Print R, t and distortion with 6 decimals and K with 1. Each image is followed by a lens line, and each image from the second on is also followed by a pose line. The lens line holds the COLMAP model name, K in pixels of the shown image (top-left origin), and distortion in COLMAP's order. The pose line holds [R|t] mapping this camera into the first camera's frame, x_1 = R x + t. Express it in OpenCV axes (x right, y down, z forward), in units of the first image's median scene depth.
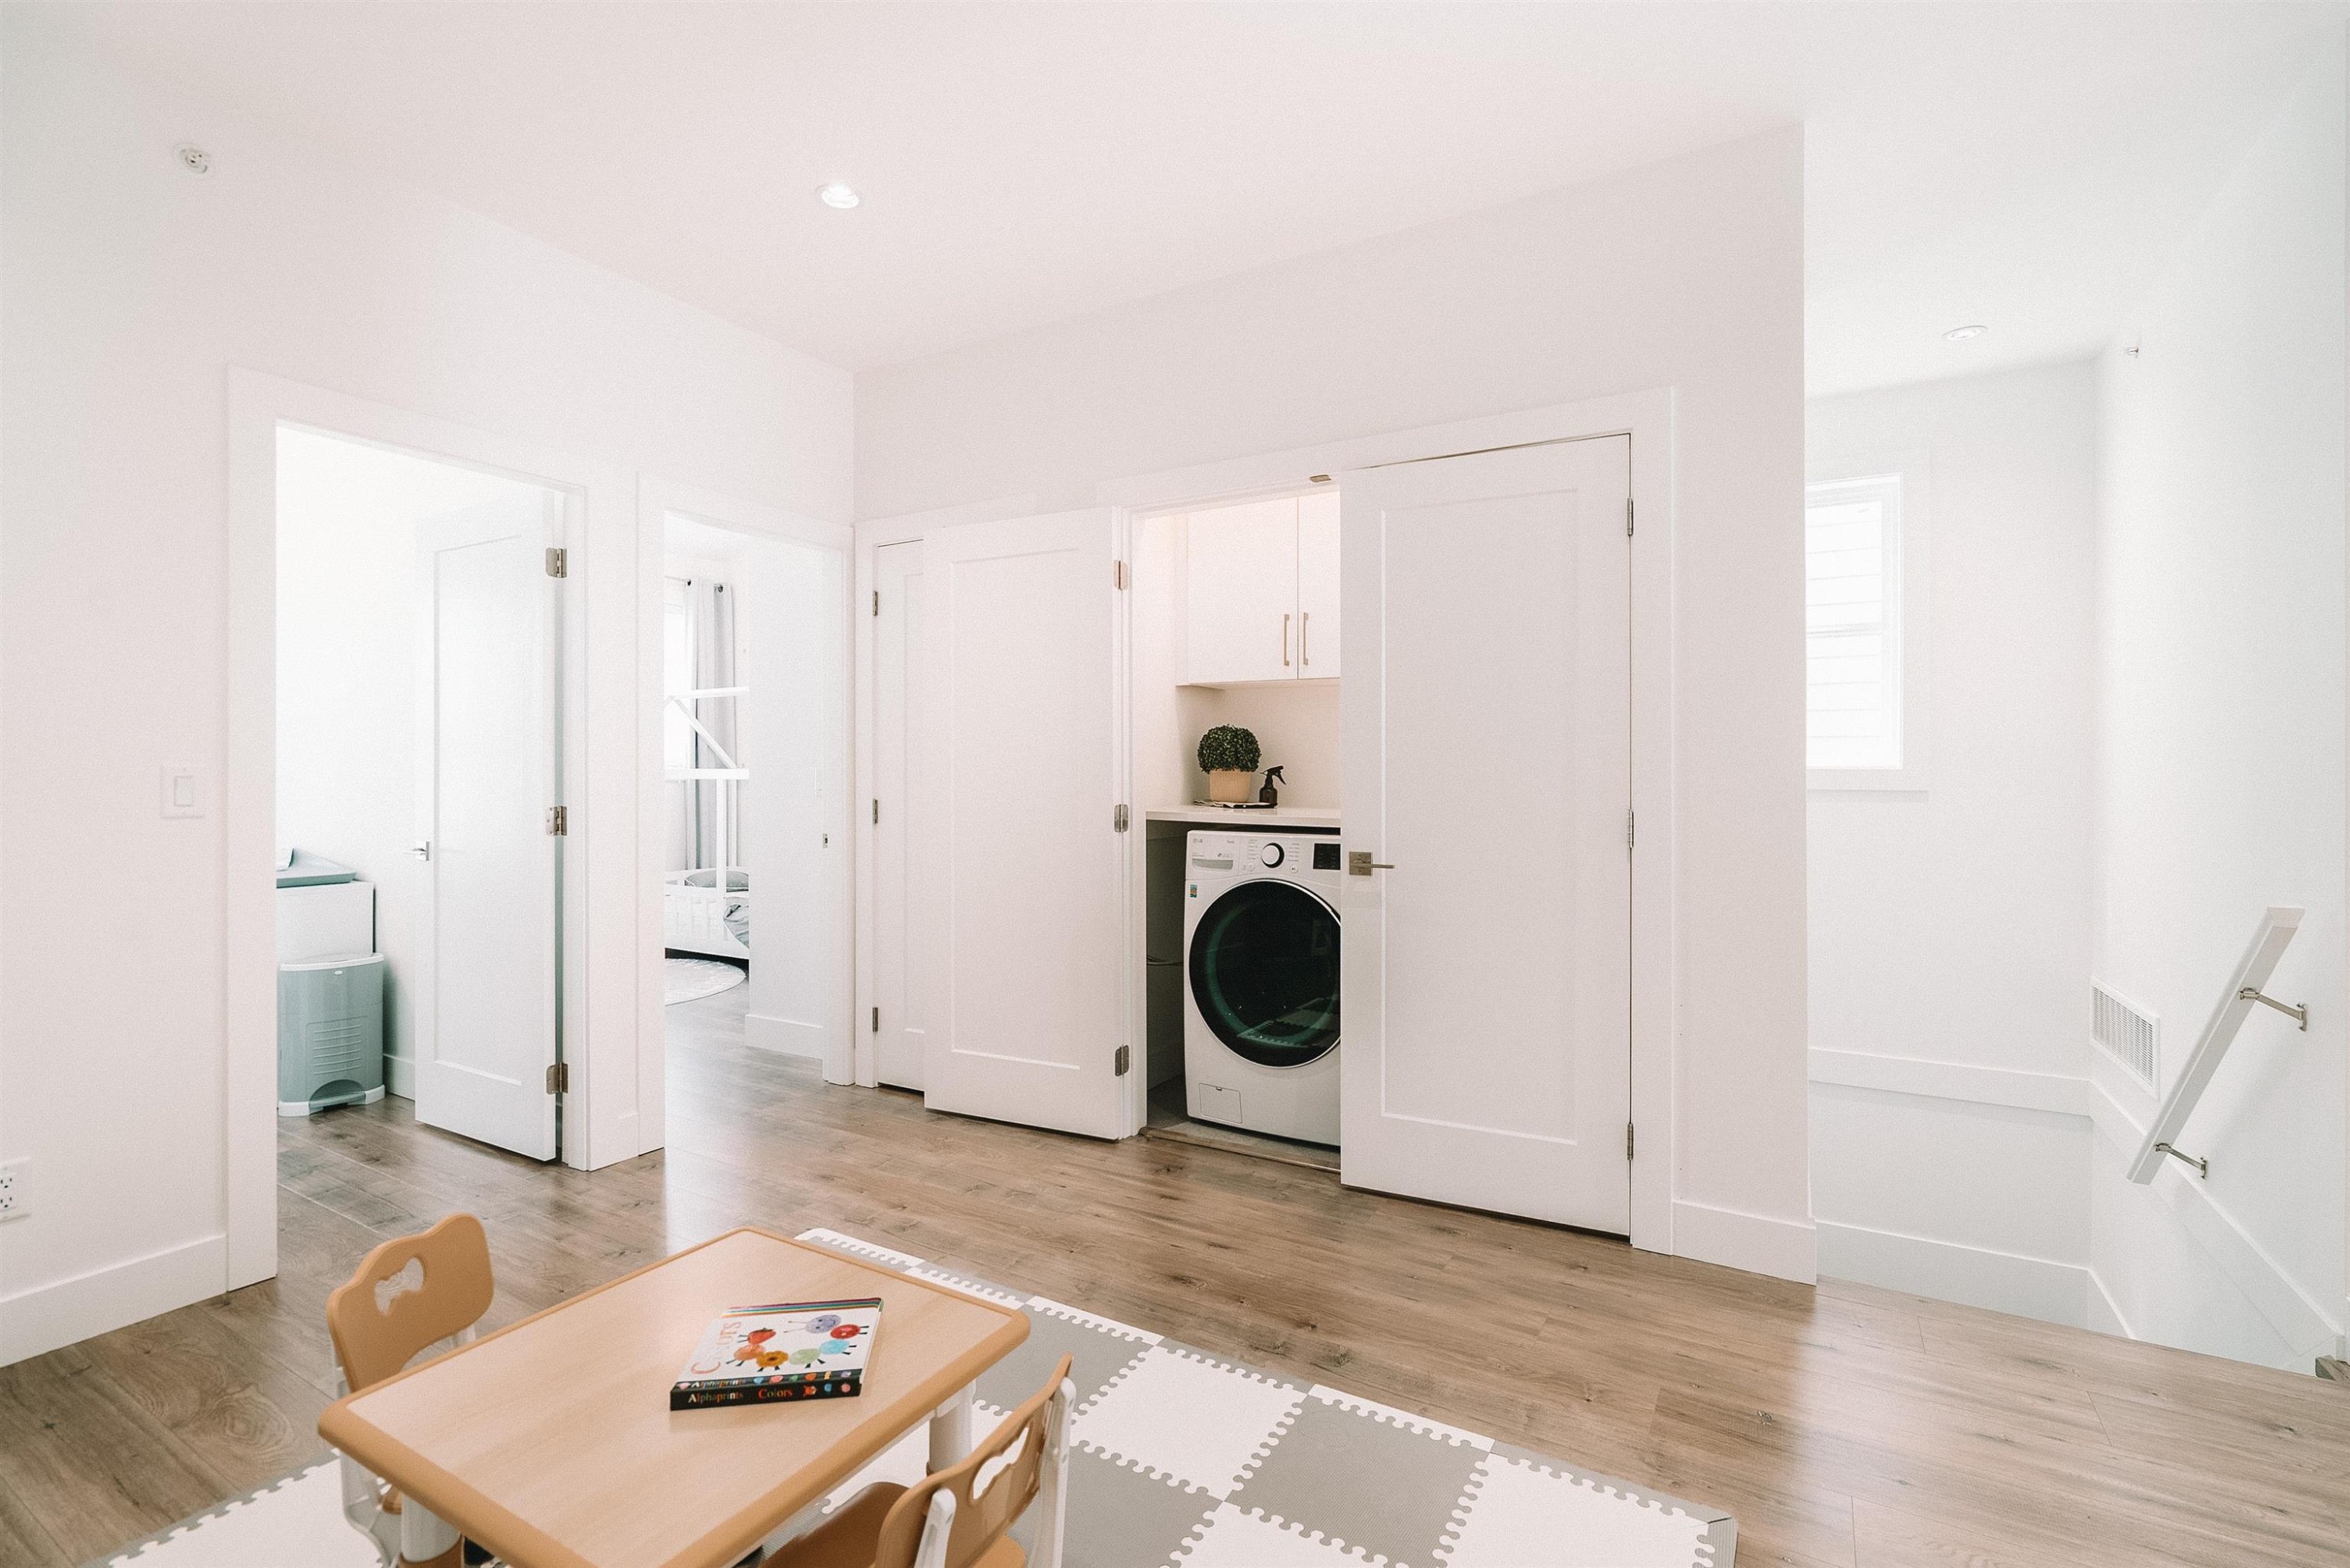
lens RADIAL K [[1068.8, 0, 1176.2], [0, 1068.8, 775.4], [0, 0, 1]] dist [-0.002481, 0.002622]
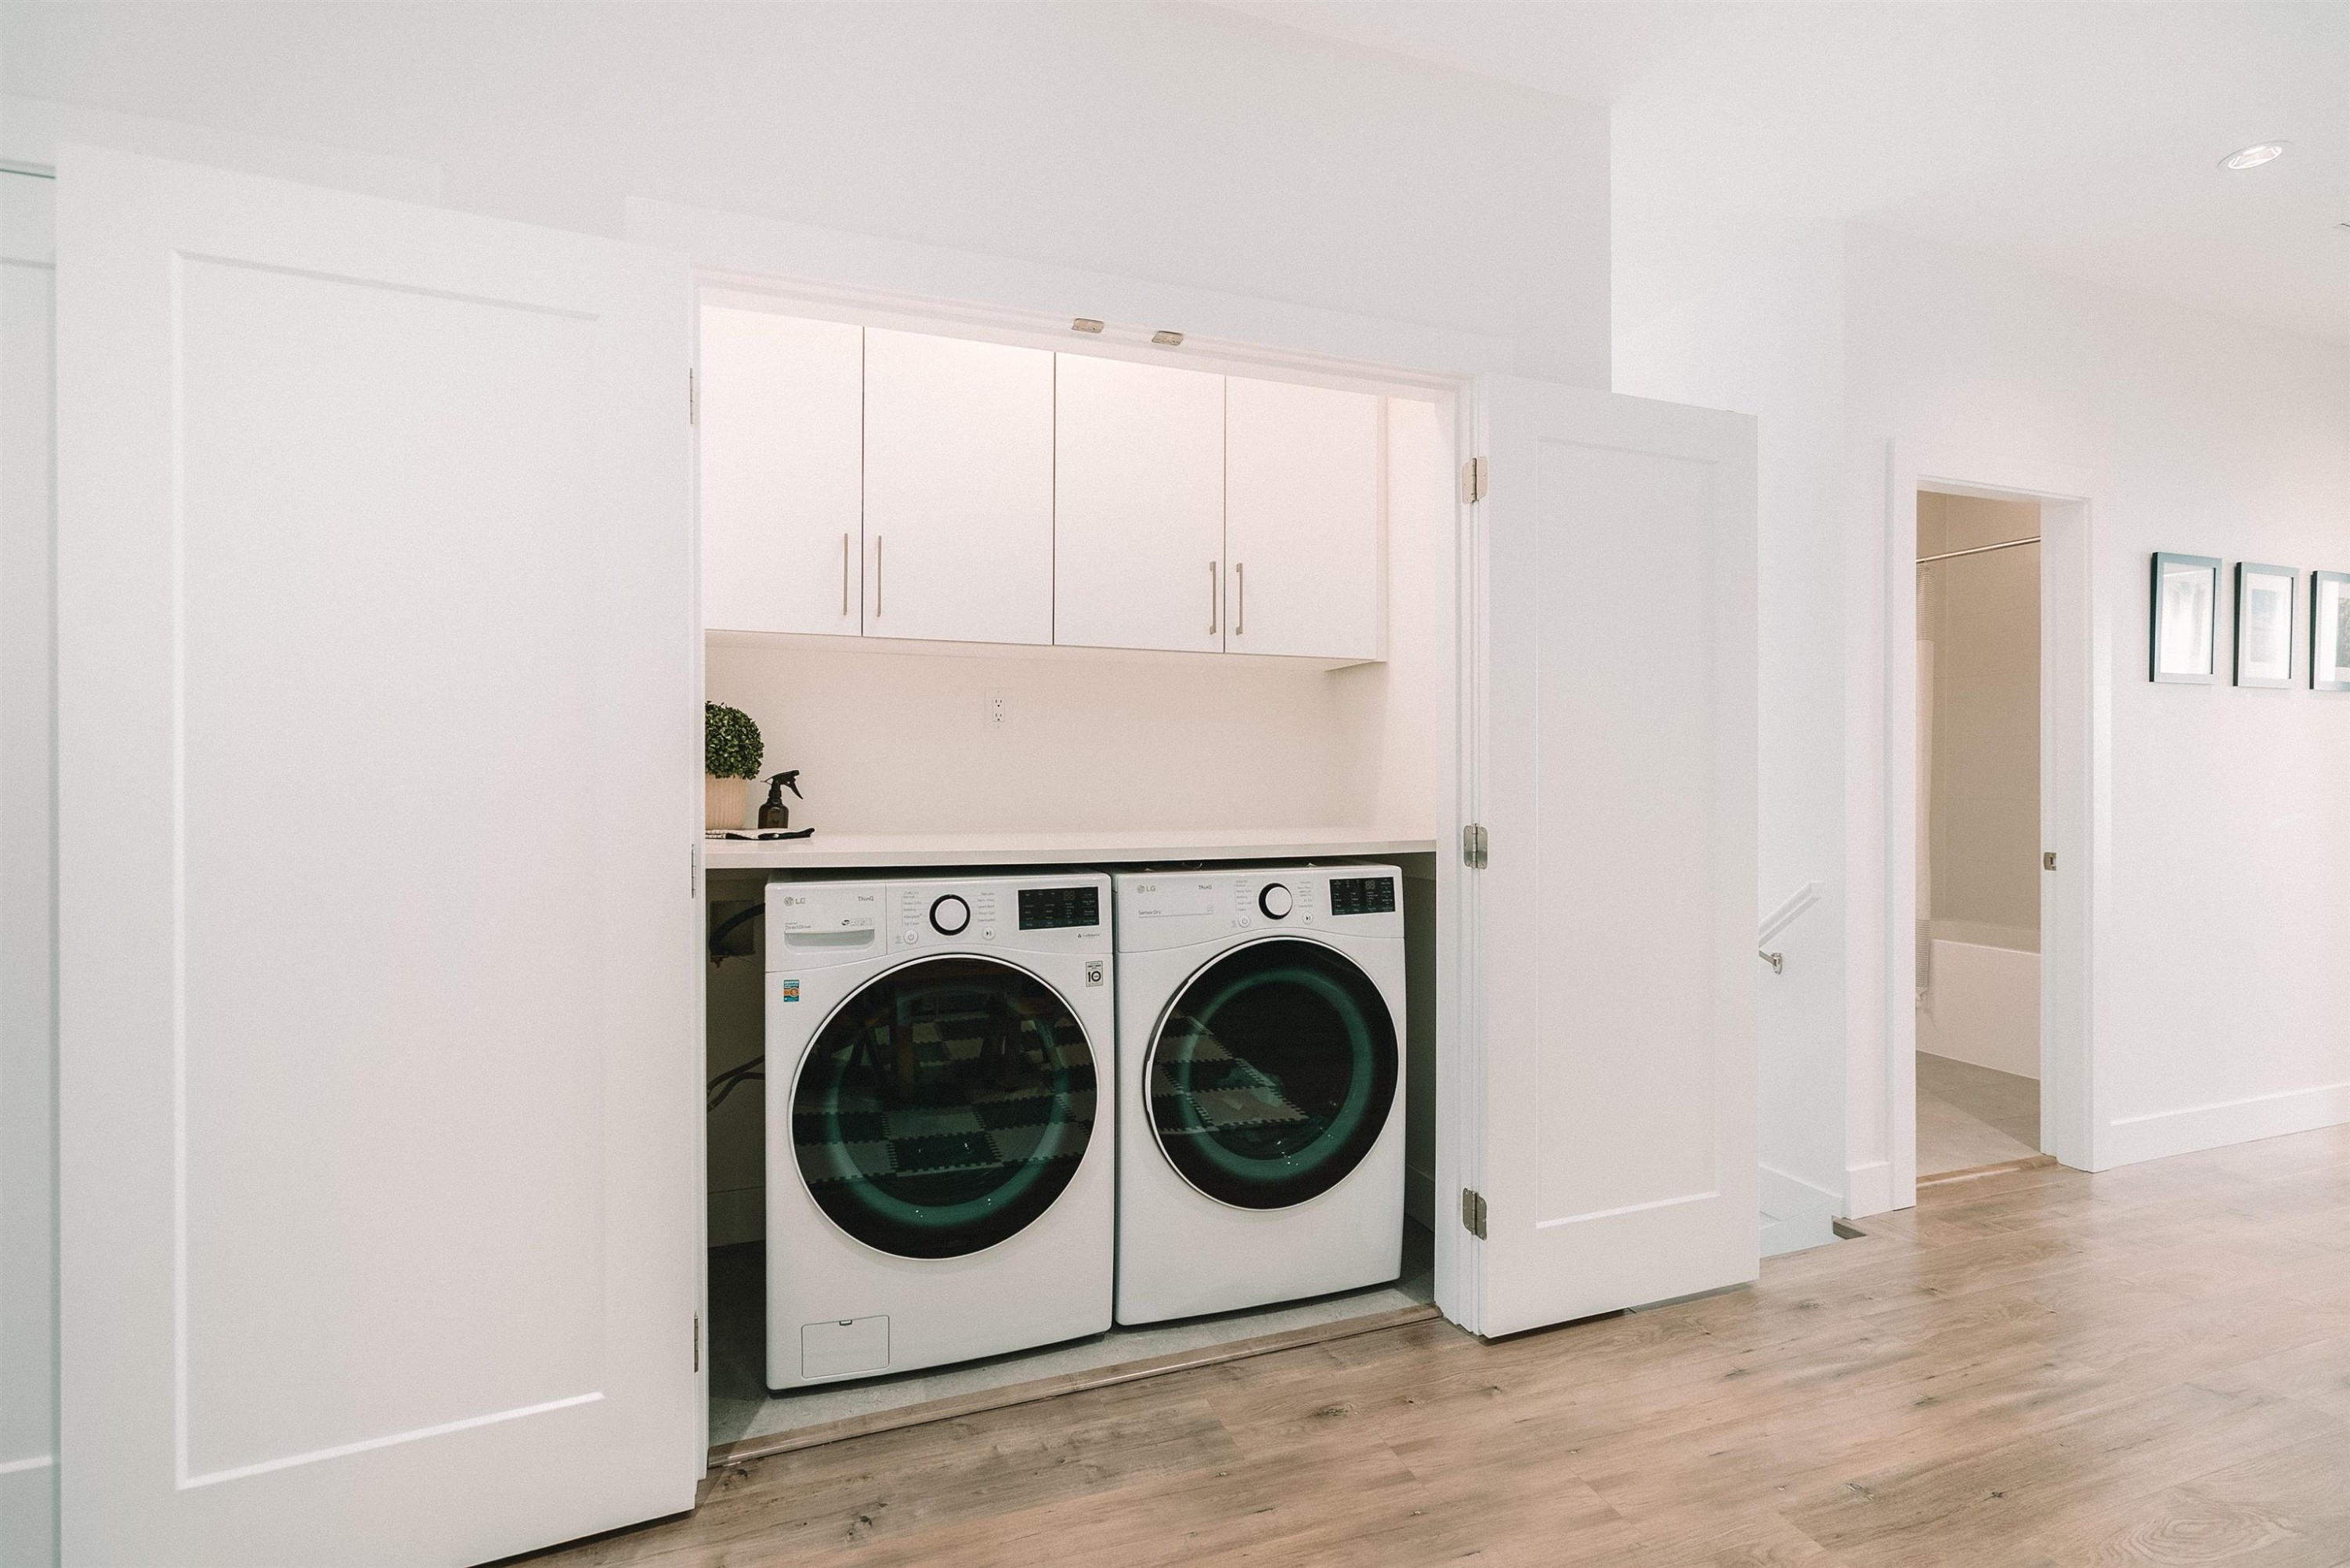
lens RADIAL K [[1068.8, 0, 1186.3], [0, 1068.8, 777.0], [0, 0, 1]] dist [-0.002481, 0.002622]
pose [[0.642611, -0.003337, 0.766186, -0.289273], [0.005185, 0.999987, 0.000007, -0.004250], [-0.766175, 0.003969, 0.642619, 0.484253]]
